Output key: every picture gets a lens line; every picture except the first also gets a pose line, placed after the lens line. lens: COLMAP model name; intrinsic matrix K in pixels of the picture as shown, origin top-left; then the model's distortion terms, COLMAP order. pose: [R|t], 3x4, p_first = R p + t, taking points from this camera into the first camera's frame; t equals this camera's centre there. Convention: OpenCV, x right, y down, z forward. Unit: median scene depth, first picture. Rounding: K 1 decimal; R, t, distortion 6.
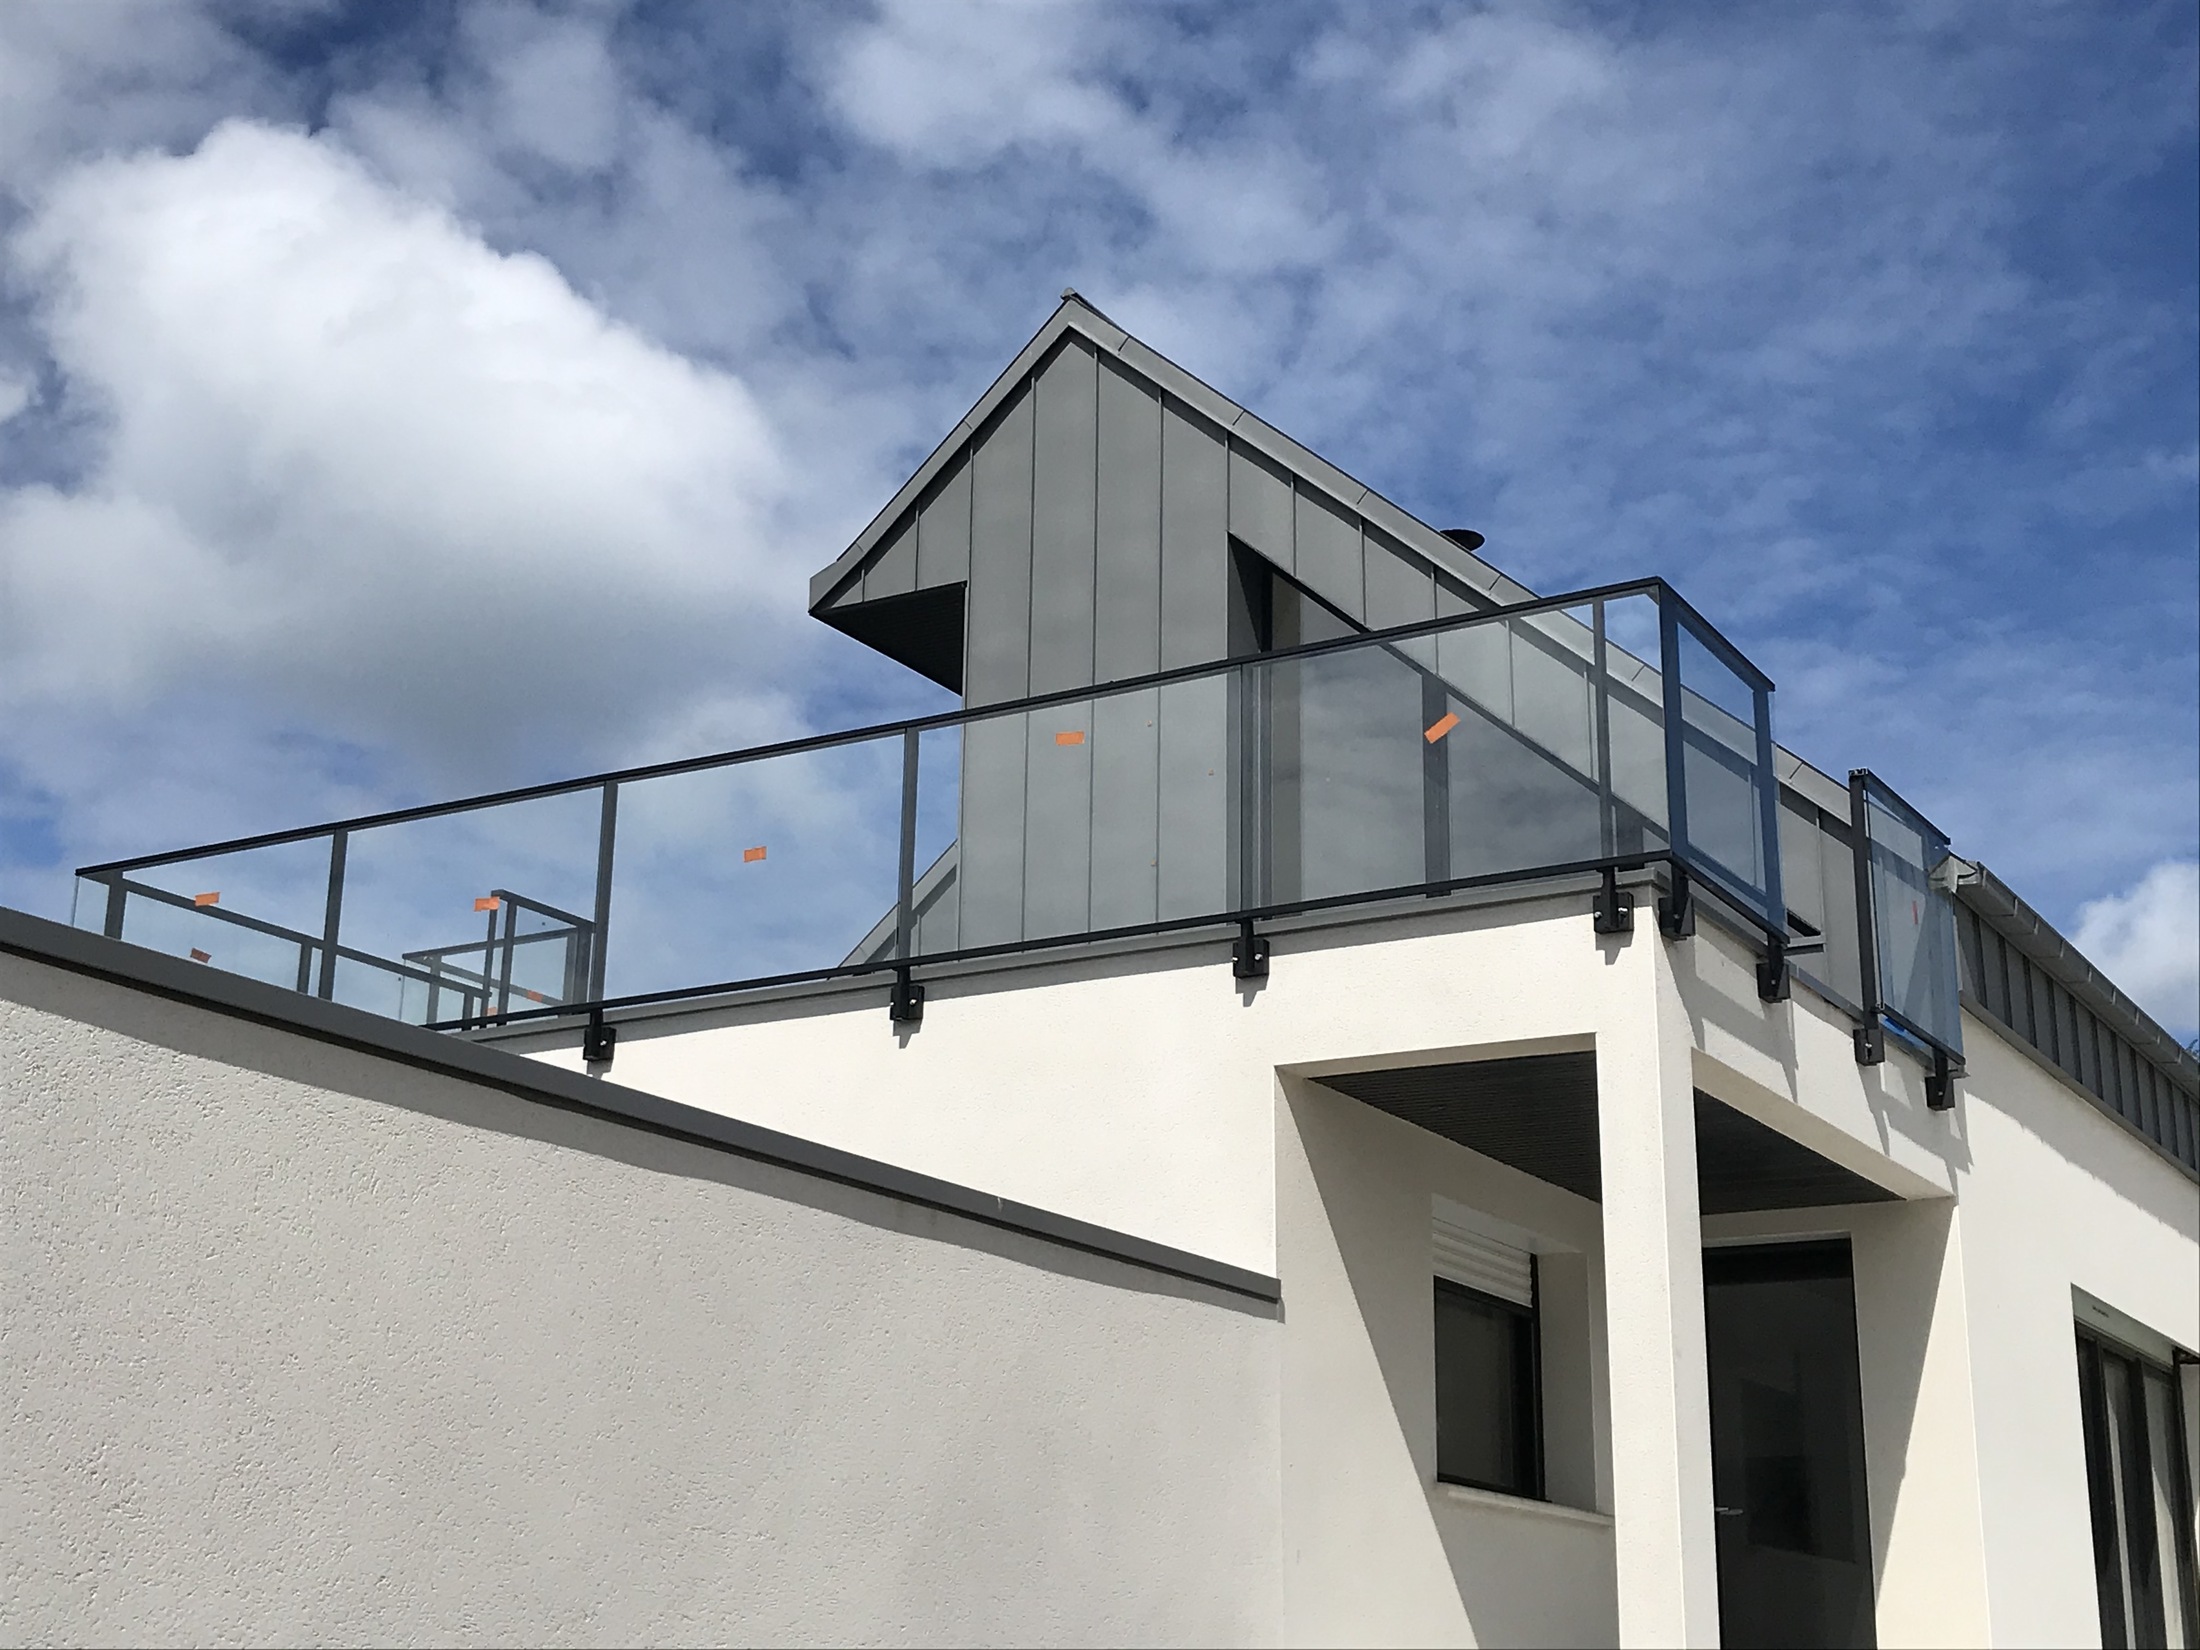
lens RADIAL K [[3029.0, 0, 1105.8], [0, 3029.0, 756.3], [0, 0, 1]] dist [0.134775, -0.018852]
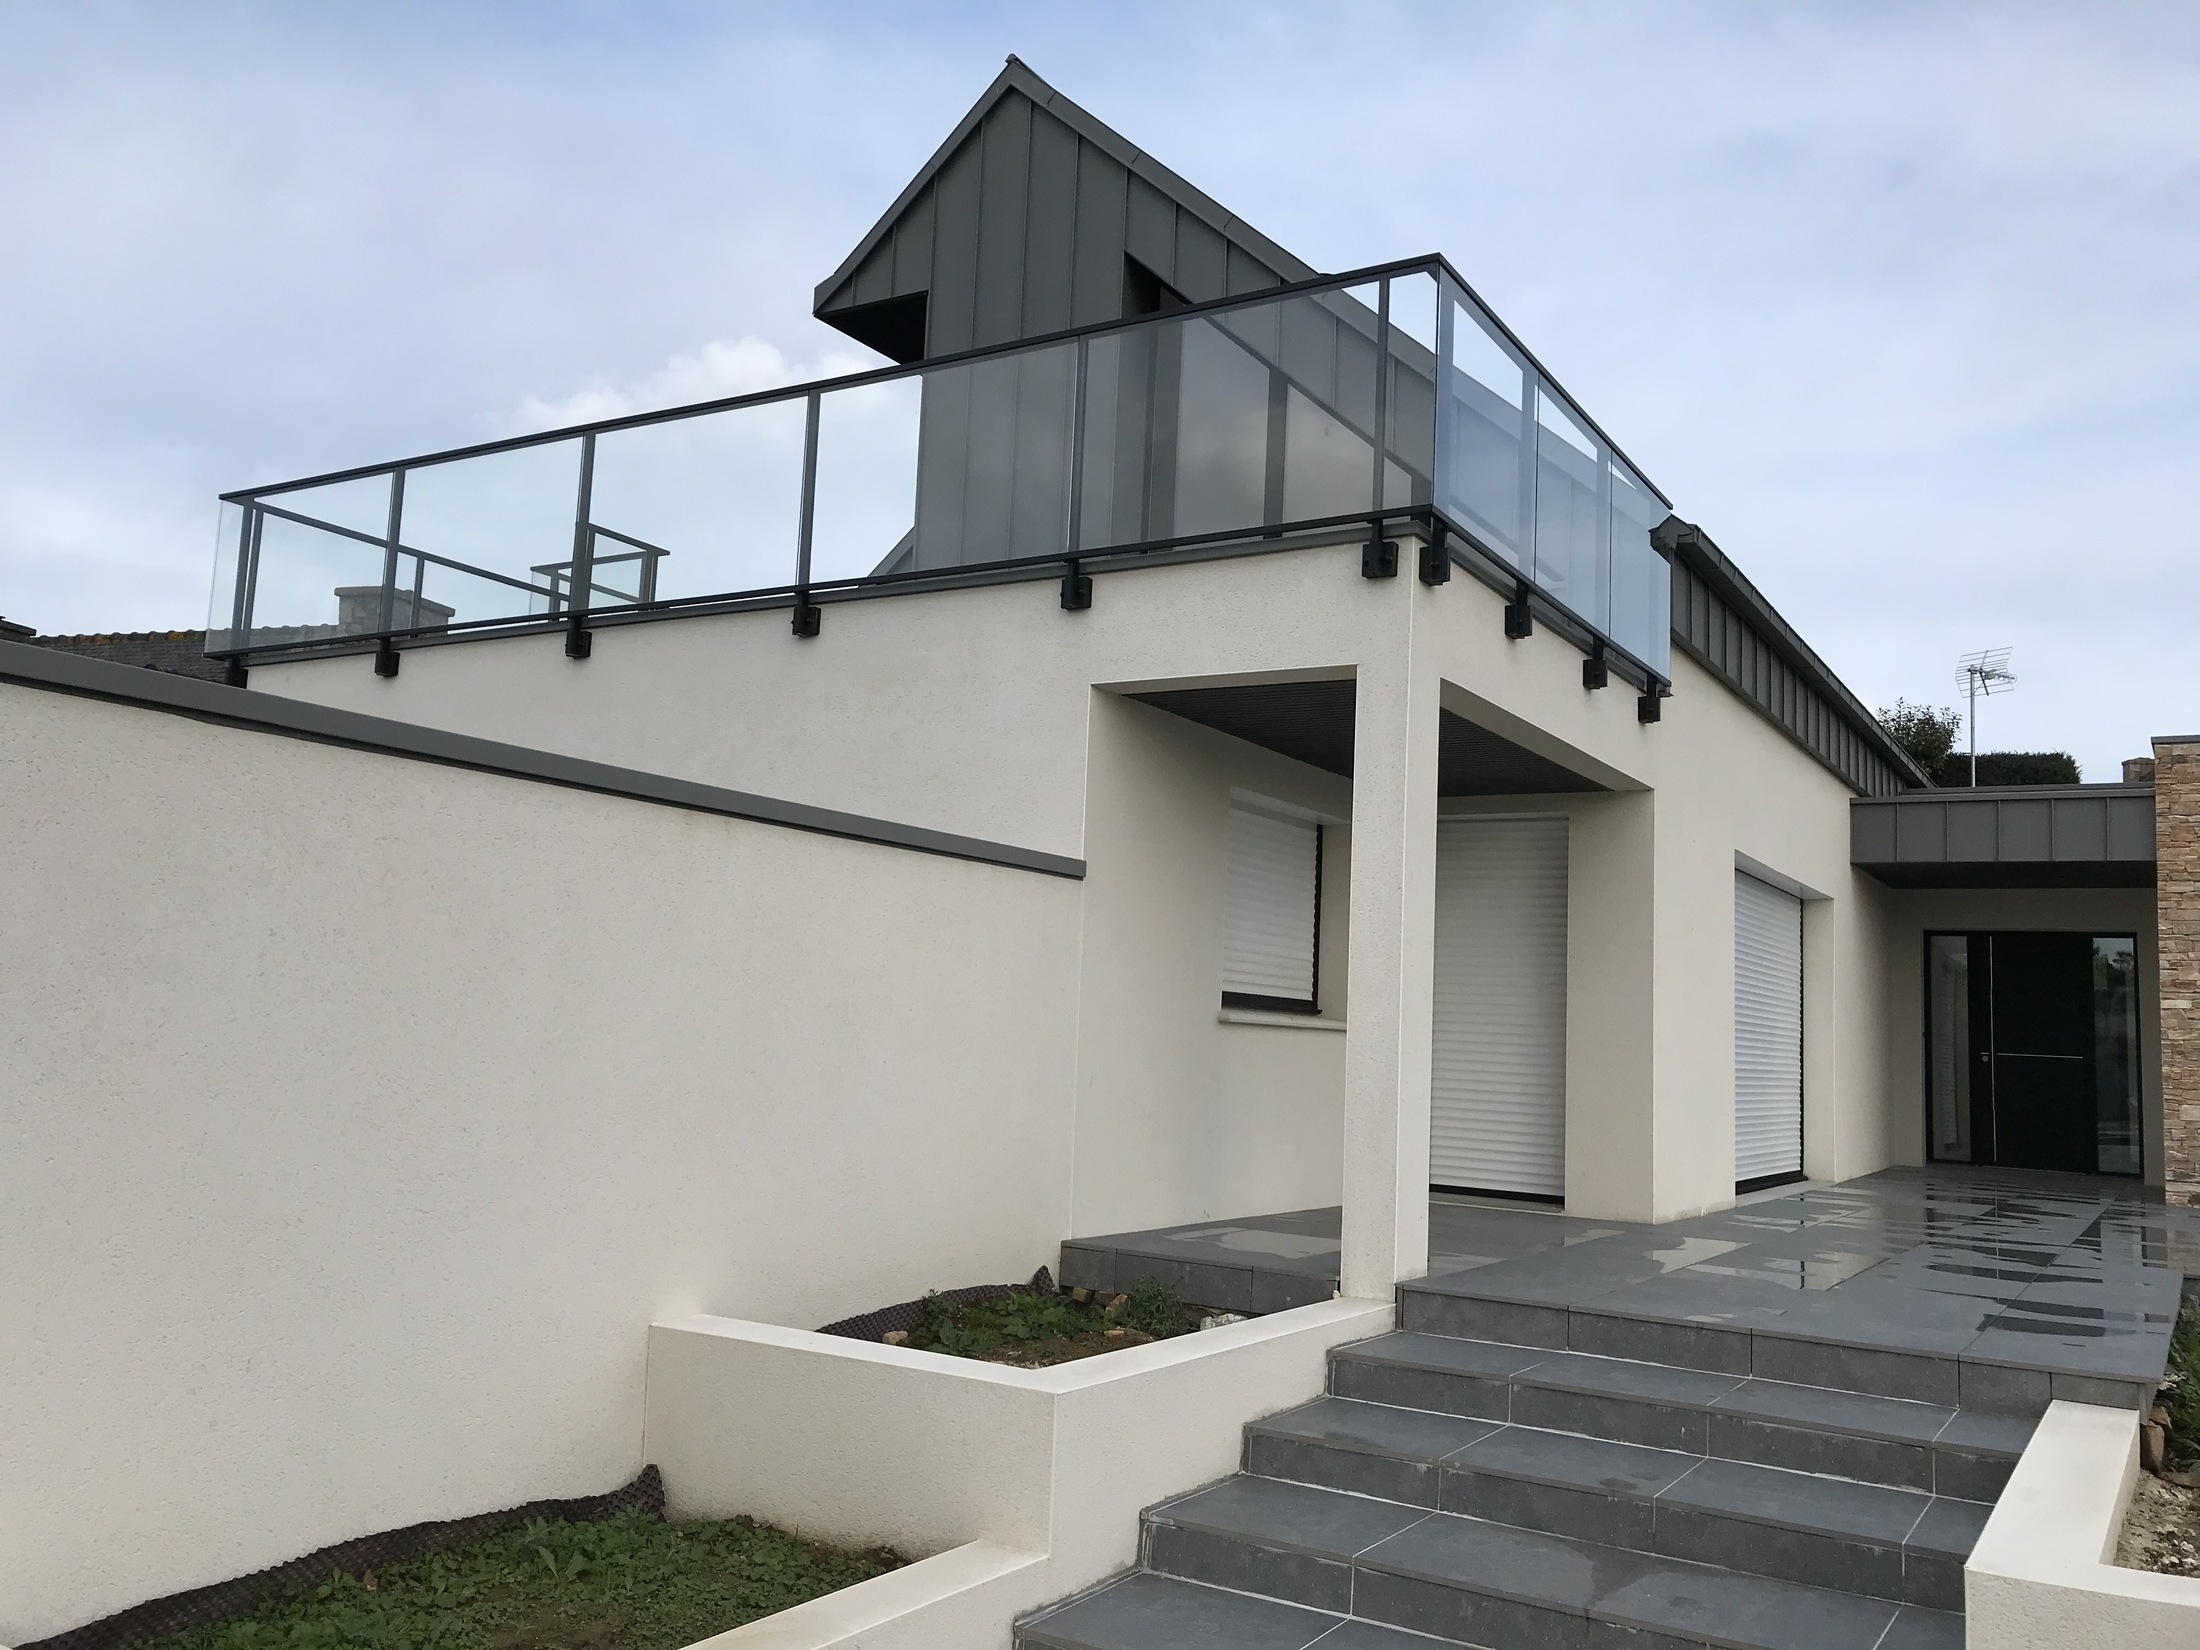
lens RADIAL K [[1793.5, 0, 1086.9], [0, 1793.5, 814.3], [0, 0, 1]] dist [0.061501, -0.051305]
pose [[0.999254, 0.027643, -0.026974, 0.064412], [-0.021835, 0.980395, 0.195826, 0.012748], [0.031858, -0.195091, 0.980268, 0.261632]]
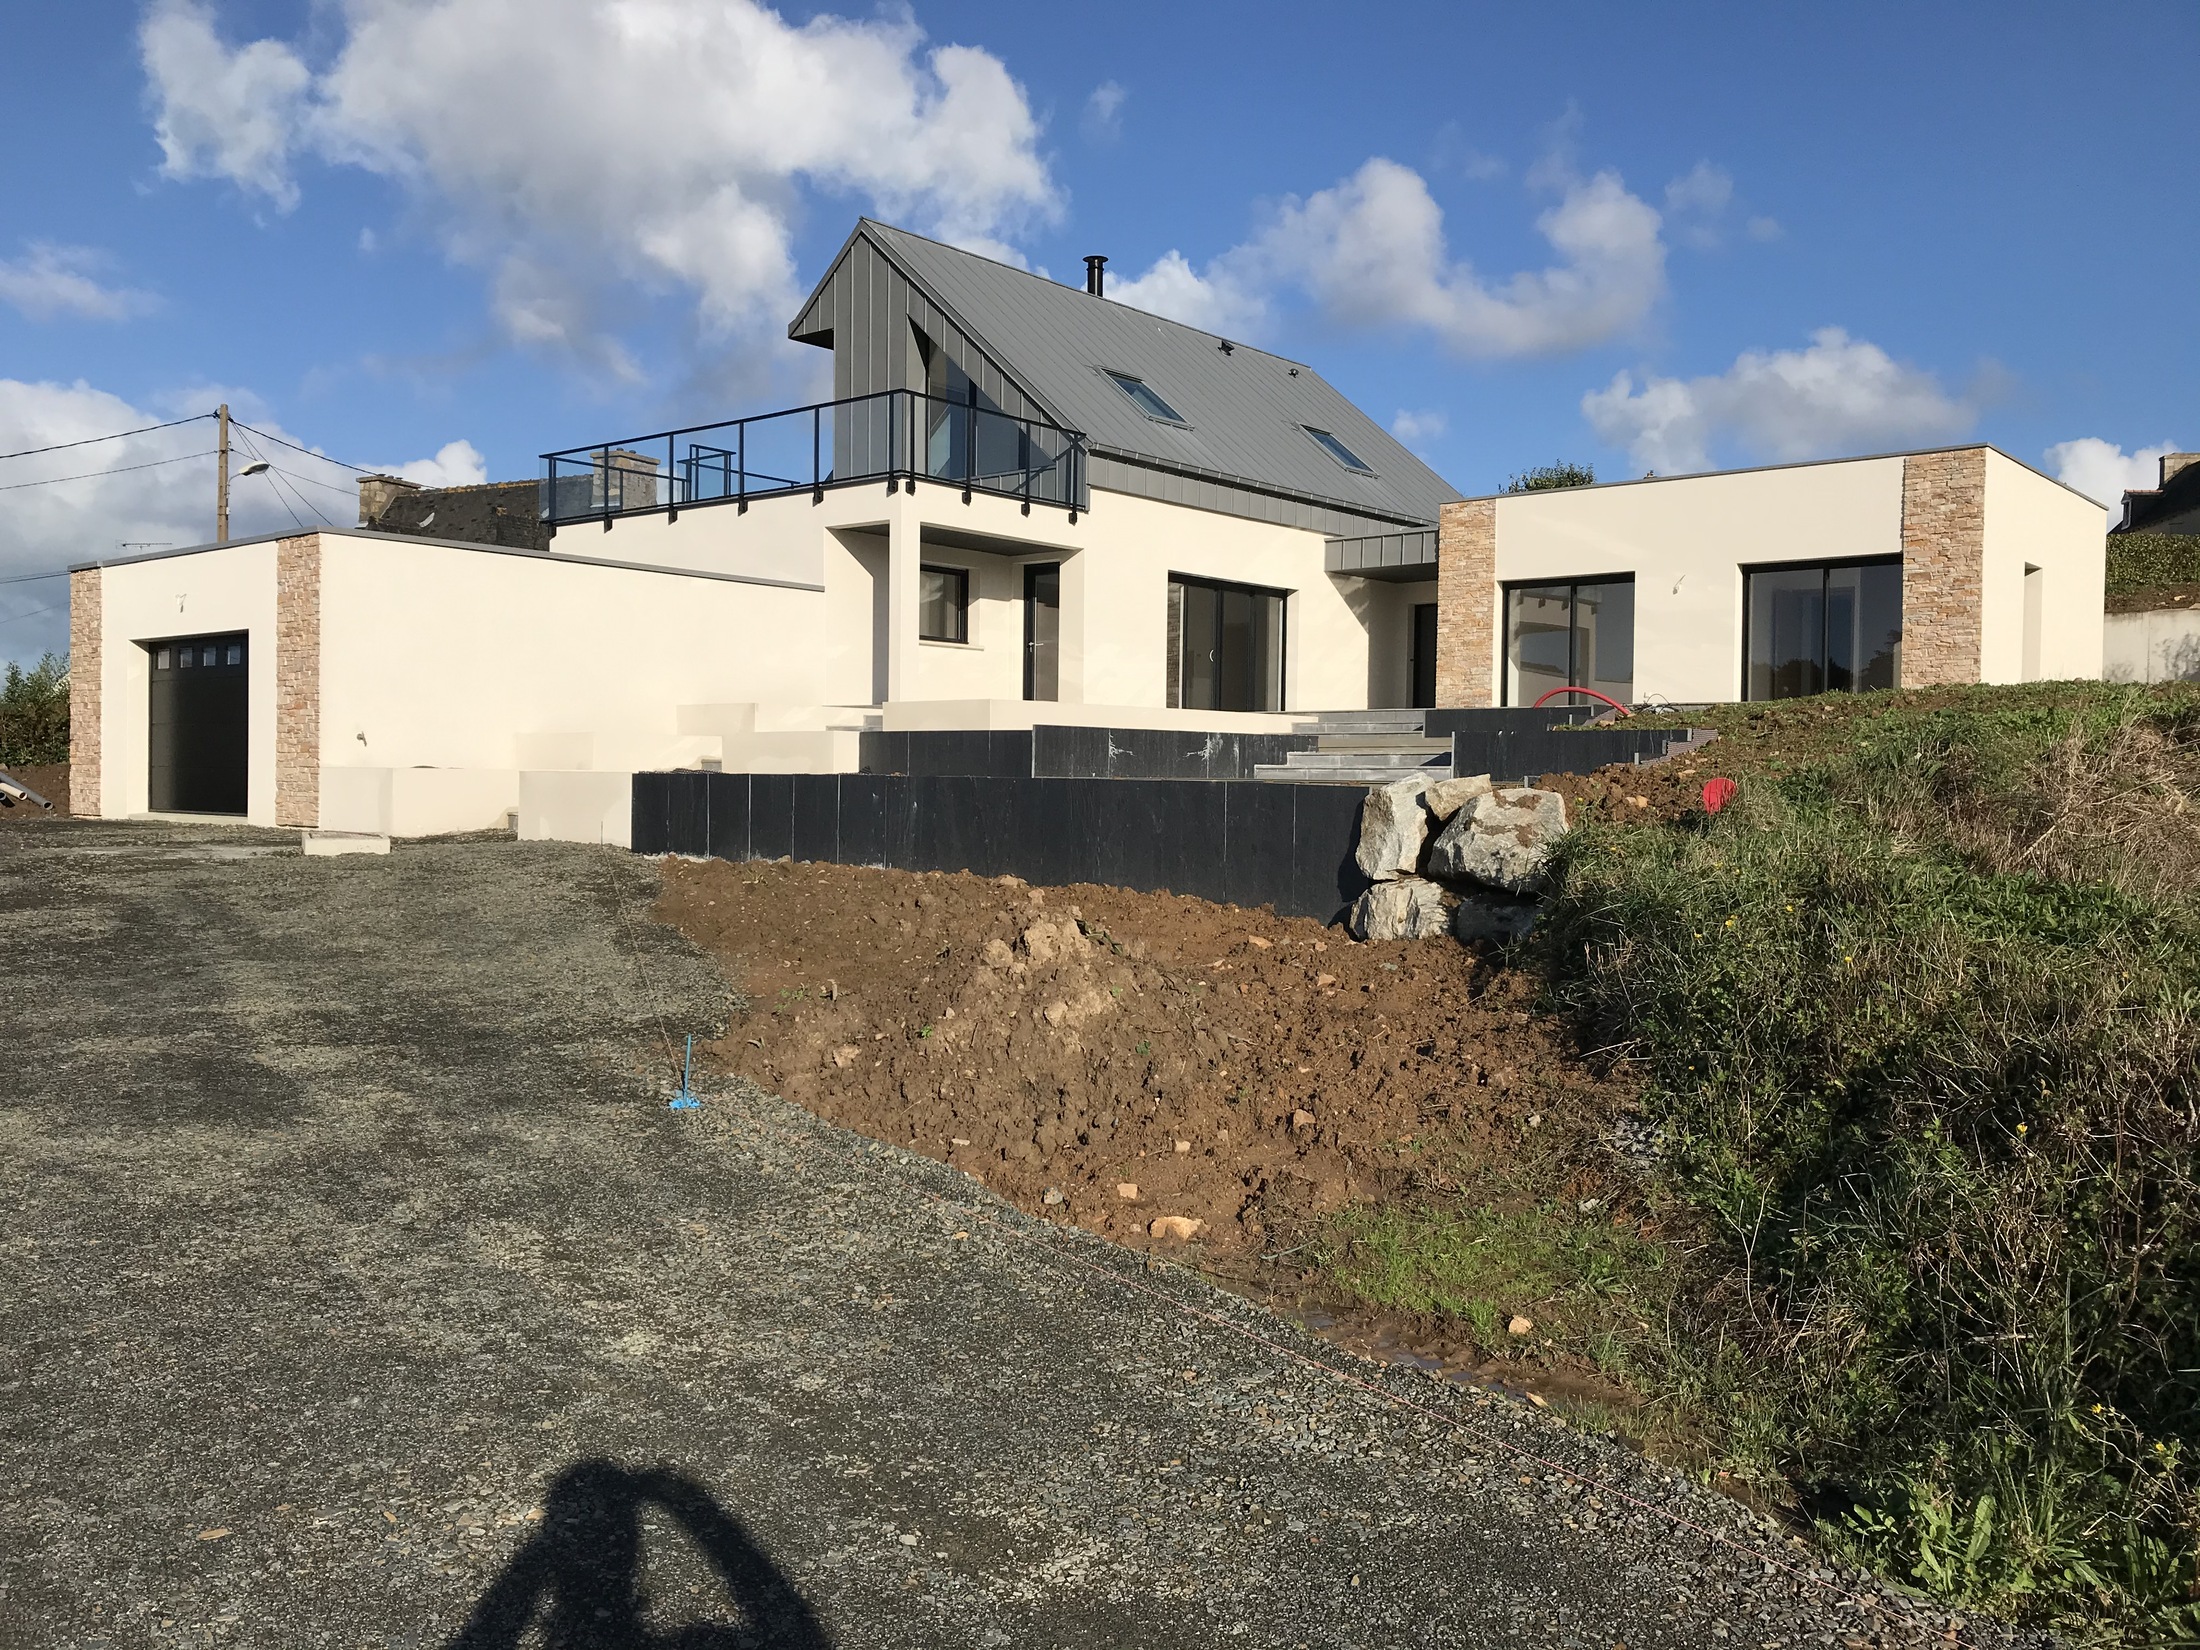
lens RADIAL K [[1793.5, 0, 1086.9], [0, 1793.5, 814.3], [0, 0, 1]] dist [0.061501, -0.051305]
pose [[0.986060, -0.001663, -0.166381, 0.614777], [0.056895, 0.943044, 0.327766, -0.220118], [0.156360, -0.332663, 0.929993, -0.894044]]
